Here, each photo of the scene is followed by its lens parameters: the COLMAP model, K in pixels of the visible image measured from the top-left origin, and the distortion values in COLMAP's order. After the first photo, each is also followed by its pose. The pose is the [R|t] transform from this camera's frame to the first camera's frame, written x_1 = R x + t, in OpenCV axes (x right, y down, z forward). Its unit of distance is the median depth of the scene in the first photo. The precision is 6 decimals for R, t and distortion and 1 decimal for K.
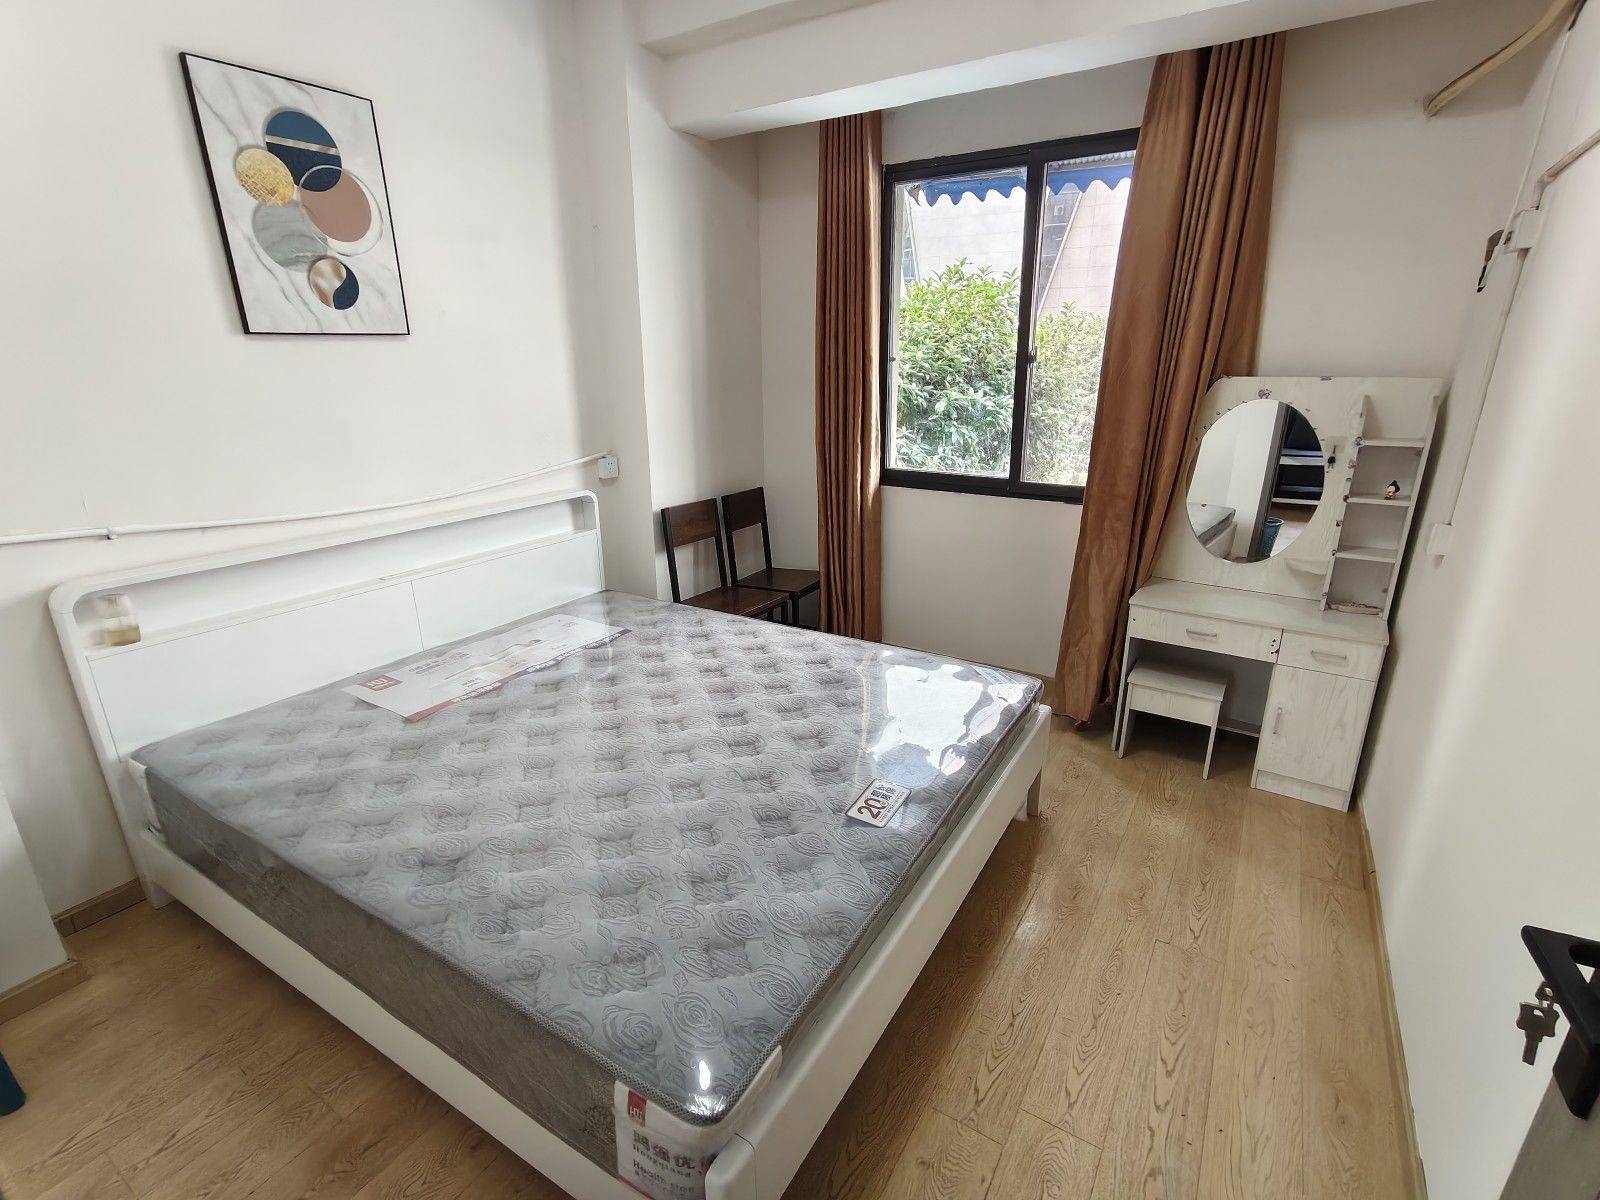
lens RADIAL K [[796.1, 0, 733.6], [0, 796.1, 627.3], [0, 0, 1]] dist [-0.000088, 0.020488]
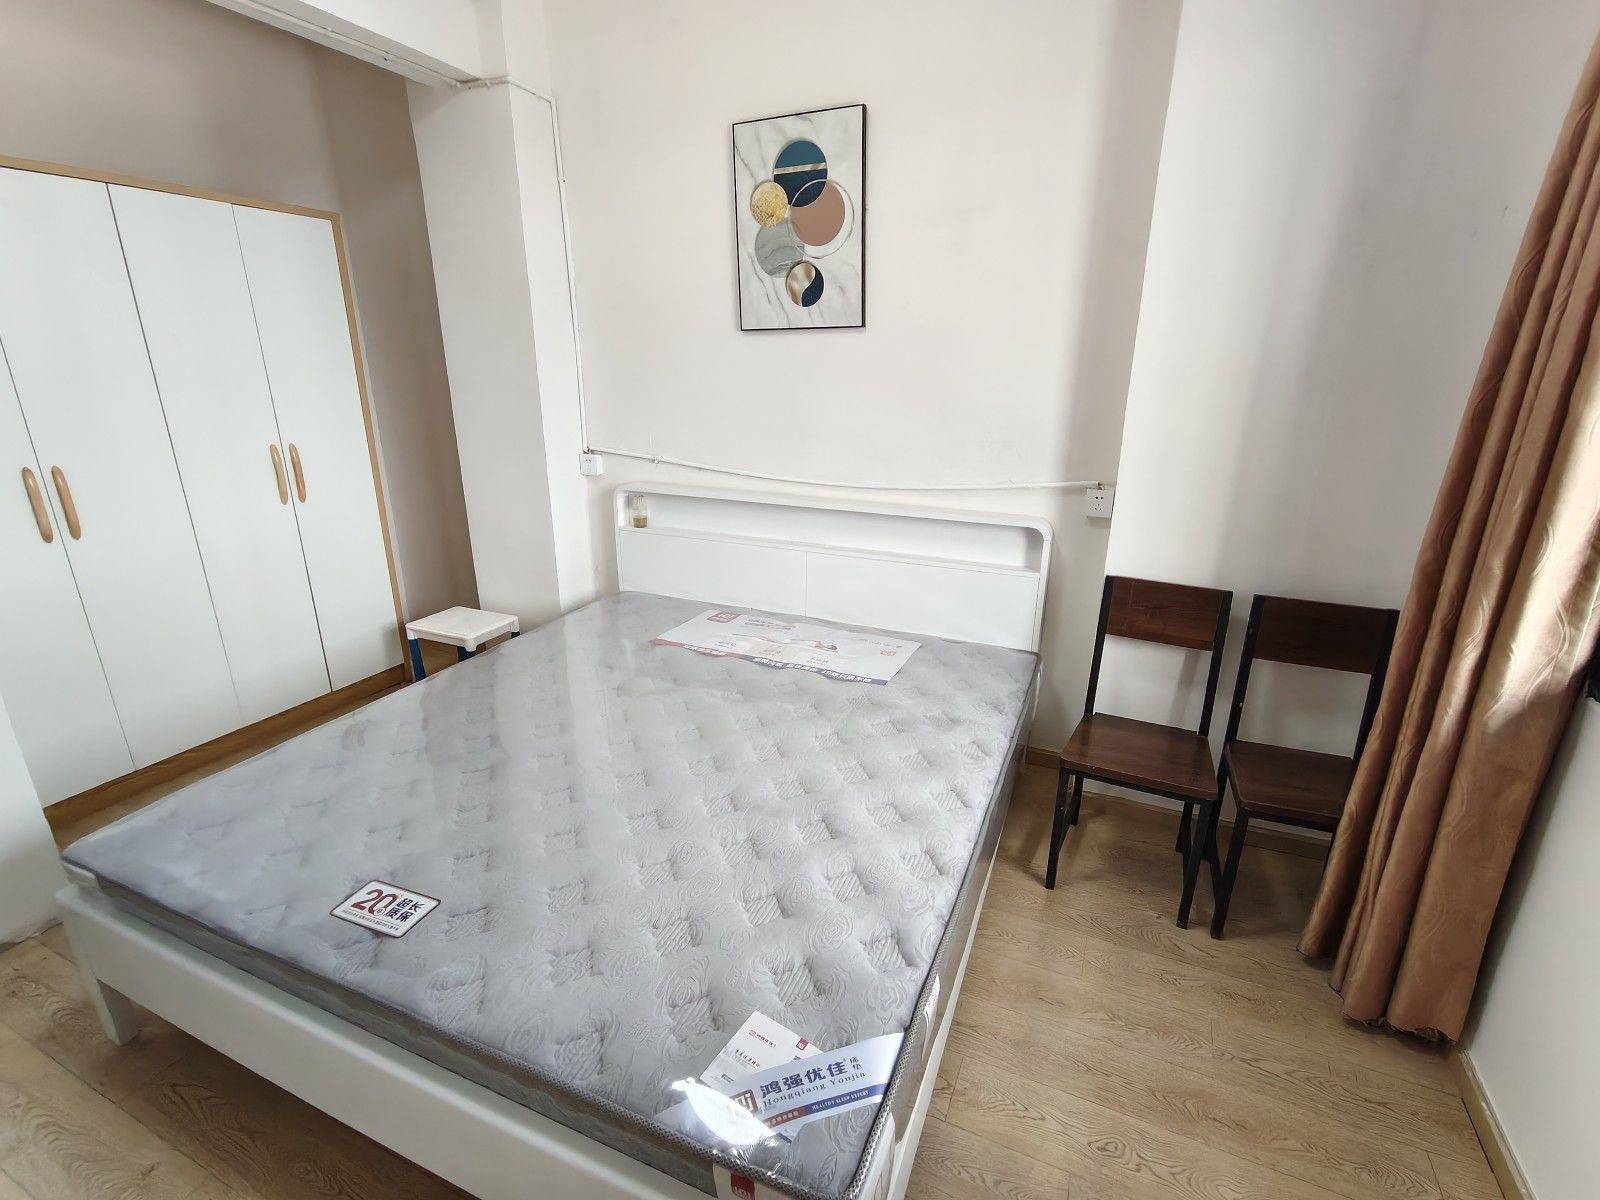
lens RADIAL K [[735.6, 0, 800.0], [0, 735.6, 600.0], [0, 0, 1]] dist [-0.002426, 0.000202]
pose [[0.187662, 0.323893, -0.927295, 0.626413], [-0.320987, 0.912457, 0.253750, -0.283722], [0.928305, 0.250031, 0.275199, 0.819052]]
